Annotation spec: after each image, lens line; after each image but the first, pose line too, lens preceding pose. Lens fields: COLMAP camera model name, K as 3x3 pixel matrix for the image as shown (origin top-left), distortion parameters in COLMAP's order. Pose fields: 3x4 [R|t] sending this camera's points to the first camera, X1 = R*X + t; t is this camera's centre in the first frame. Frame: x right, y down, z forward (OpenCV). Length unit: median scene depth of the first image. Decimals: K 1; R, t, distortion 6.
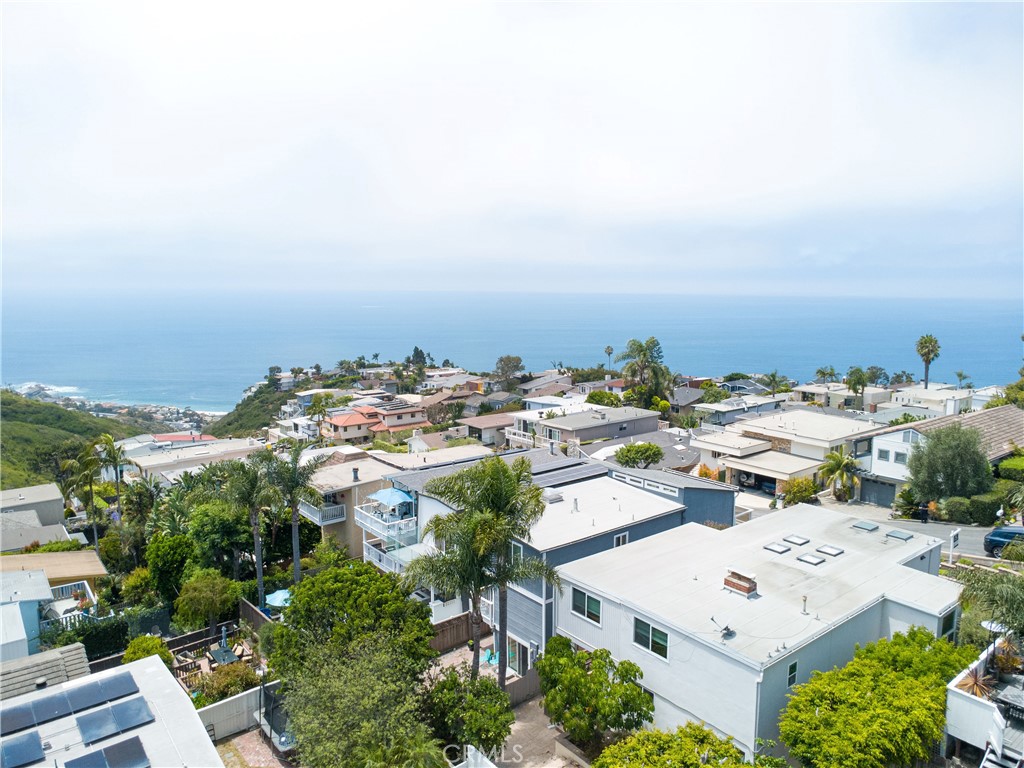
lens RADIAL K [[713.0, 0, 512.0], [0, 713.0, 384.0], [0, 0, 1]] dist [0.004886, 0.000739]
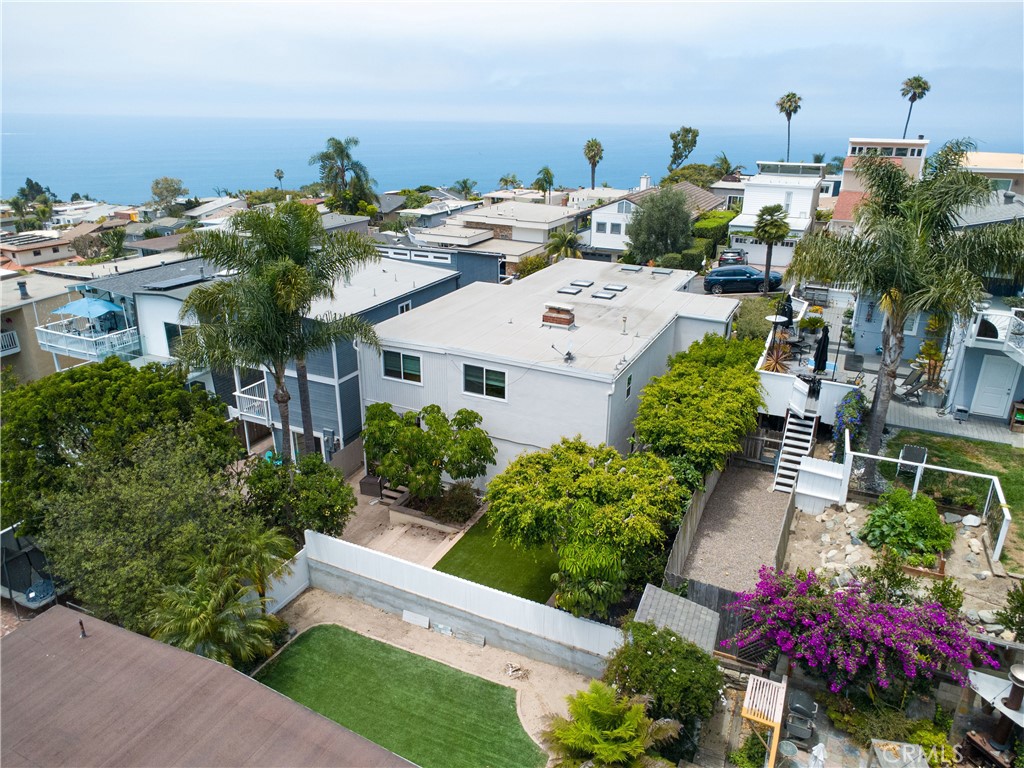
lens RADIAL K [[713.0, 0, 512.0], [0, 713.0, 384.0], [0, 0, 1]] dist [0.004886, 0.000739]
pose [[0.899656, -0.151950, 0.409304, -0.102010], [0.054197, 0.969099, 0.240643, 0.090697], [-0.433222, -0.194313, 0.880092, 0.110131]]
